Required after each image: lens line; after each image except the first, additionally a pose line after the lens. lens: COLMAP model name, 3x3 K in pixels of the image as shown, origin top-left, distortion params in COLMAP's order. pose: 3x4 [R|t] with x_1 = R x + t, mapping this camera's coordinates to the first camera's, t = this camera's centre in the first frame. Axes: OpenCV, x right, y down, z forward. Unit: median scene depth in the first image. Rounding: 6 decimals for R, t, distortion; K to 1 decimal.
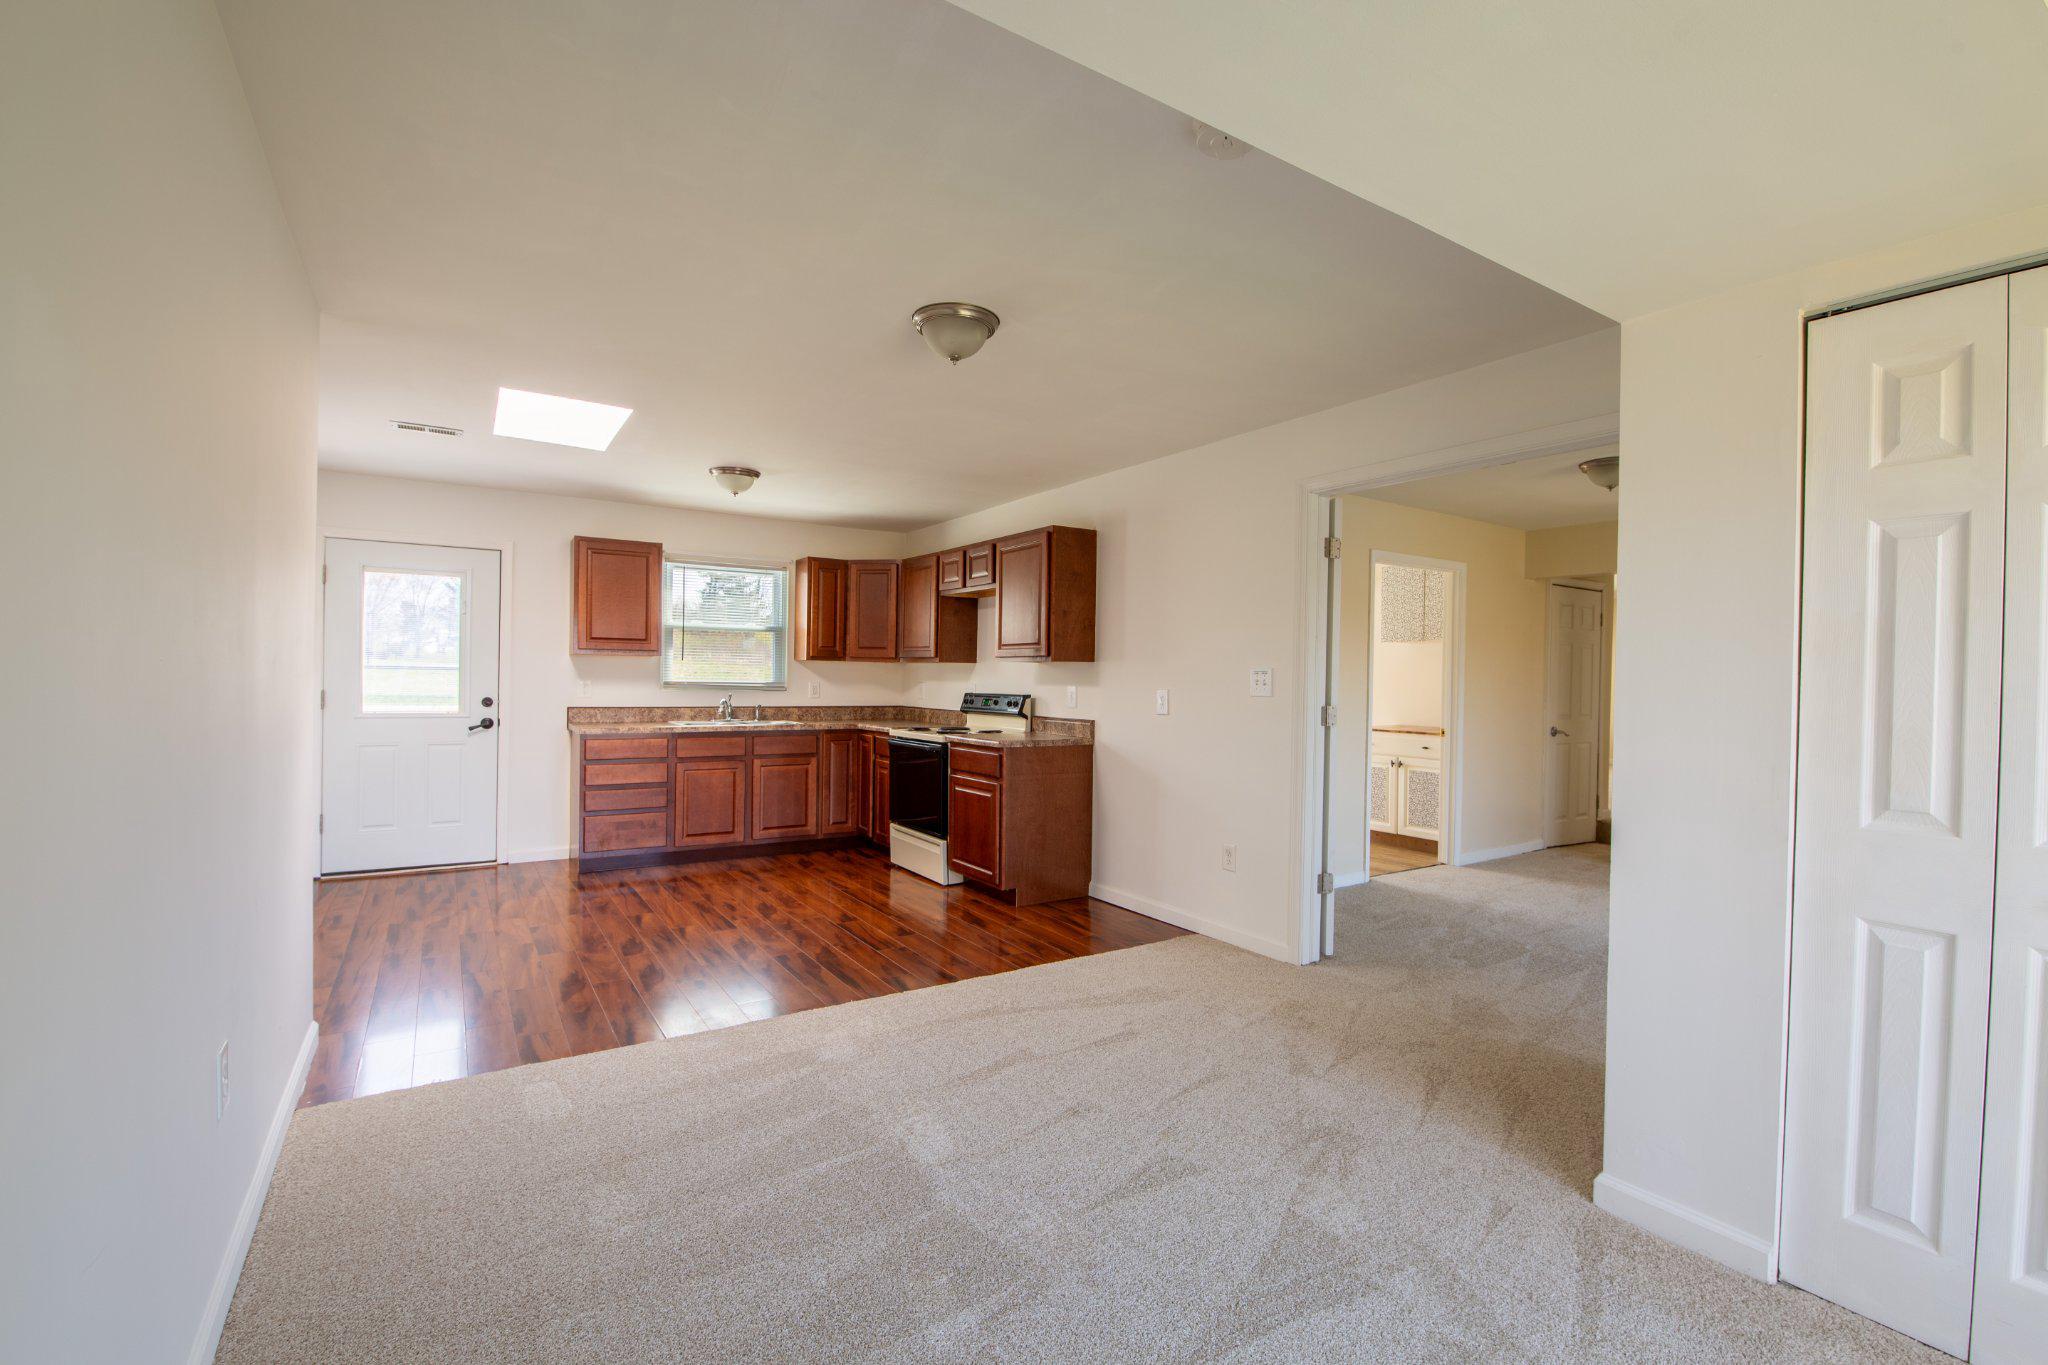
lens RADIAL K [[907.4, 0, 1036.8], [0, 907.4, 685.3], [0, 0, 1]] dist [0.000497, -0.010733]
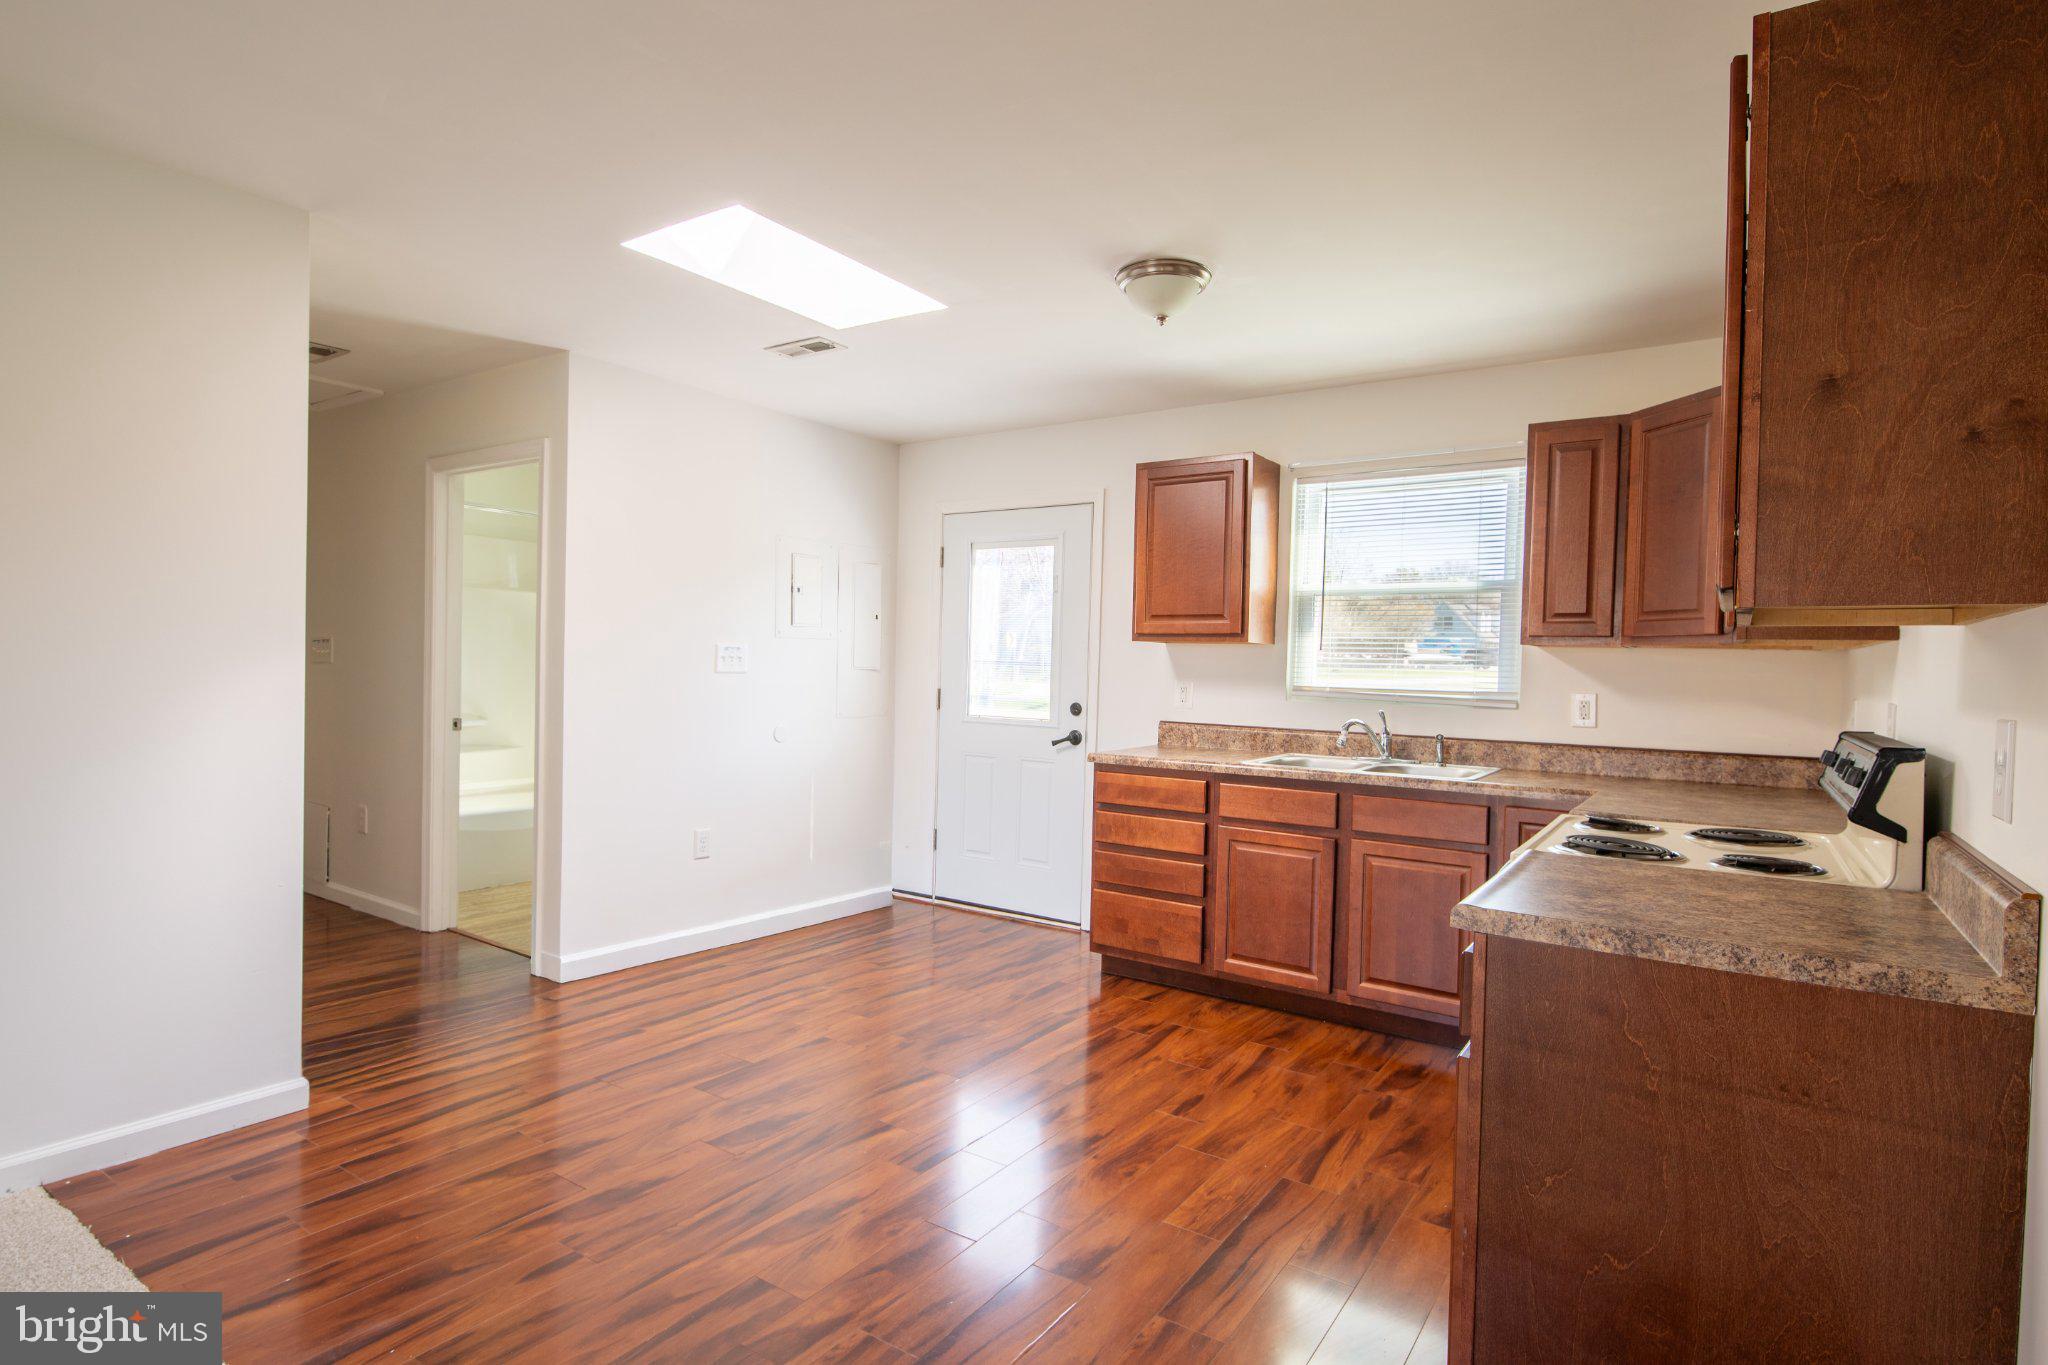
lens RADIAL K [[1042.9, 0, 1022.7], [0, 1042.9, 678.0], [0, 0, 1]] dist [-0.000237, -0.000302]
pose [[0.378414, 0.005036, -0.925623, 0.174709], [-0.024077, 0.999700, -0.004404, -0.002259], [0.925323, 0.023953, 0.378422, 0.653465]]
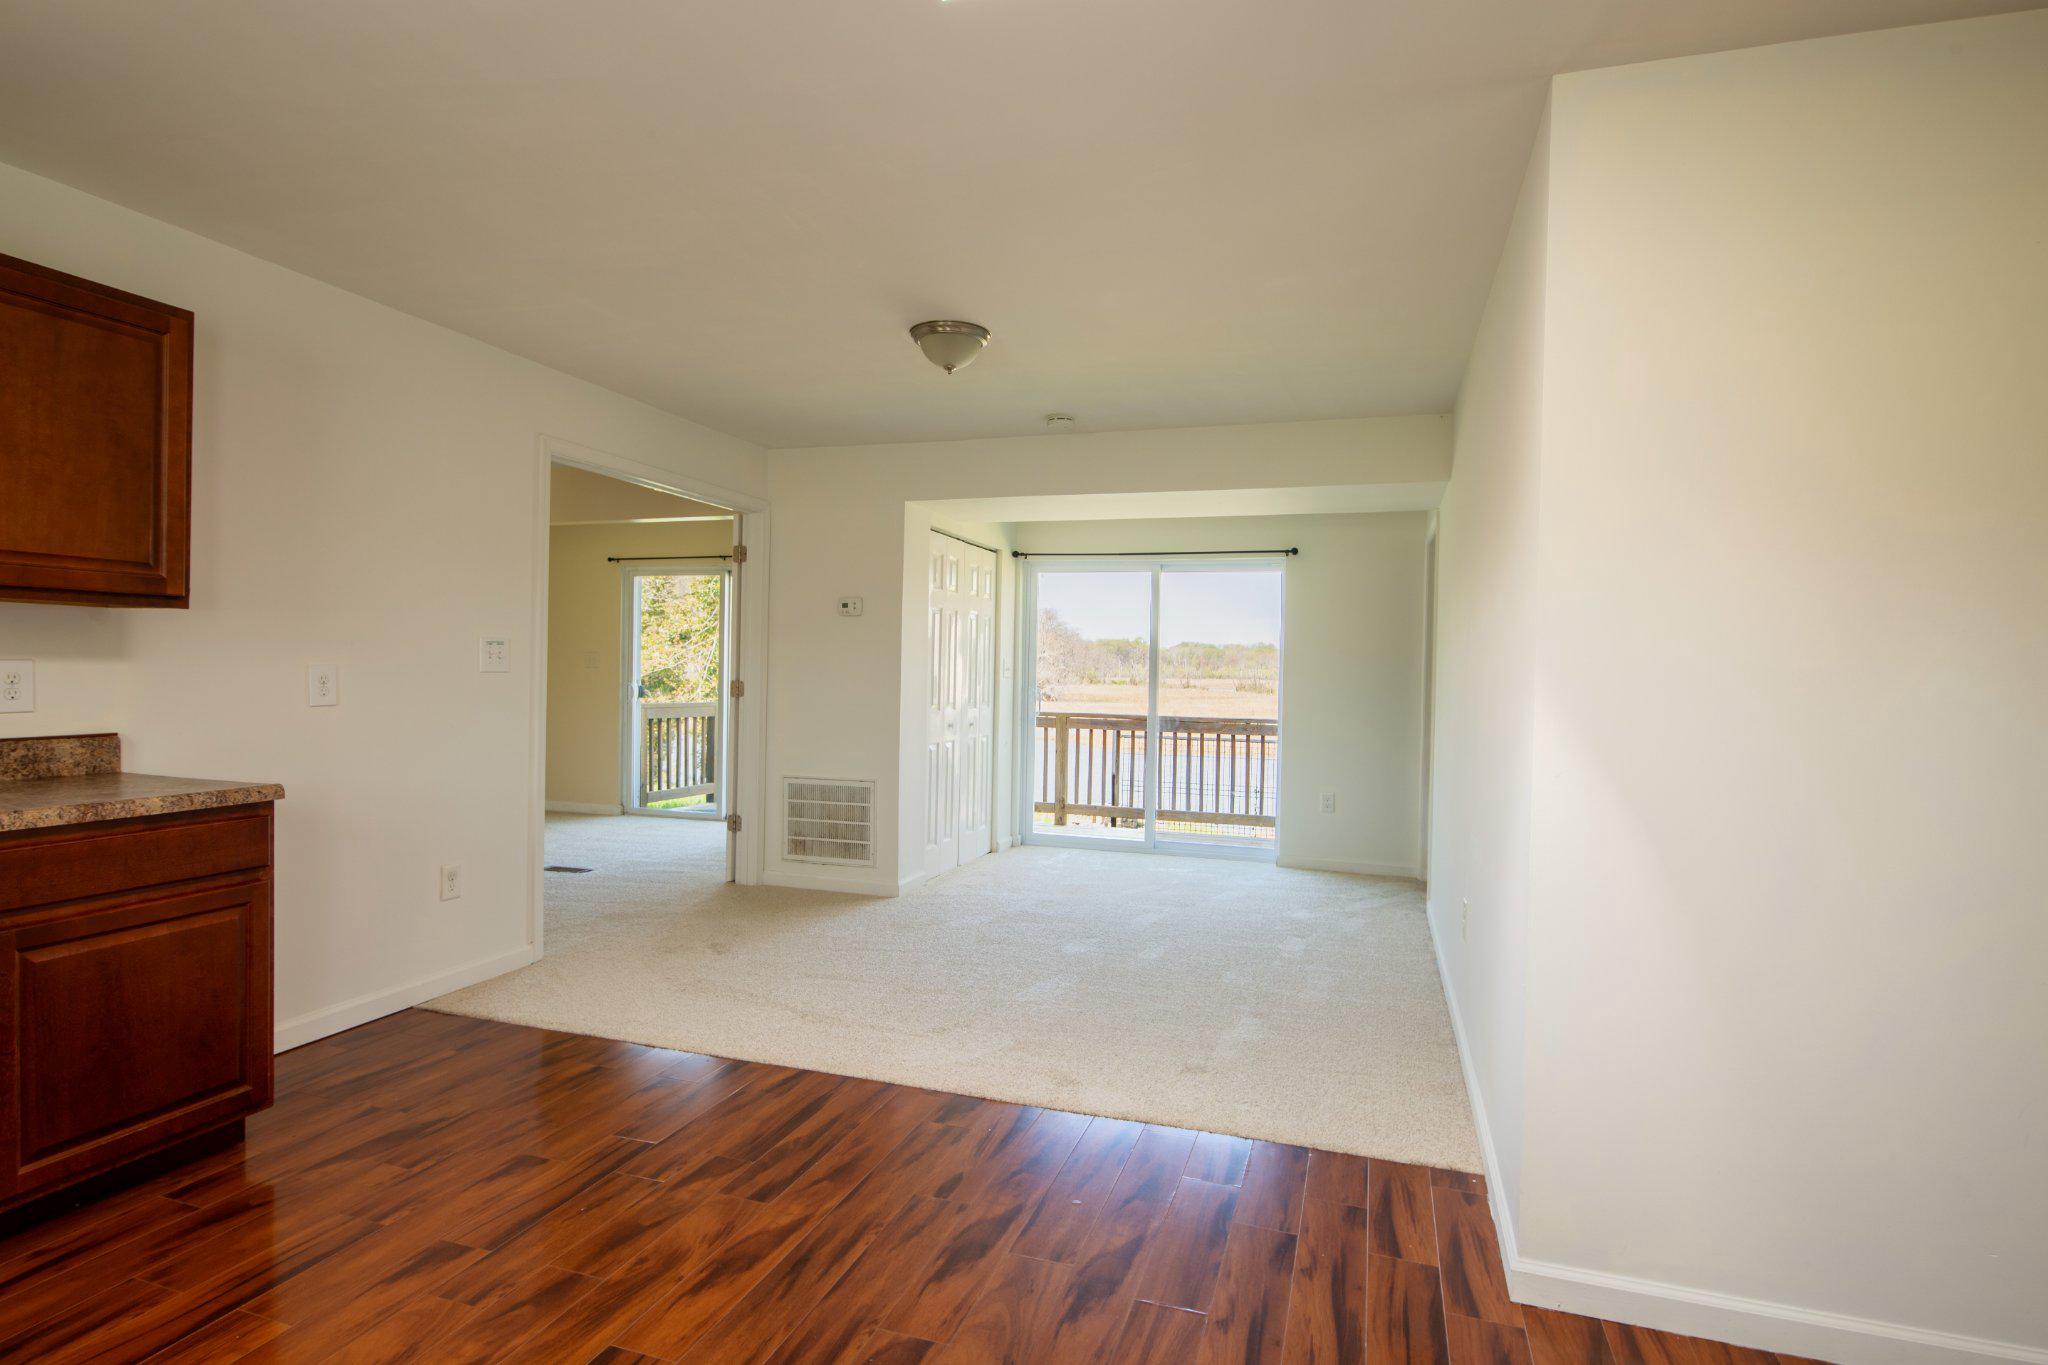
lens RADIAL K [[1045.4, 0, 1041.6], [0, 1045.4, 684.9], [0, 0, 1]] dist [0.000483, -0.000142]
pose [[-0.629965, -0.040359, 0.775574, -0.598485], [-0.024730, 0.999185, 0.031908, -0.013566], [-0.776230, 0.000921, -0.630449, 0.893206]]
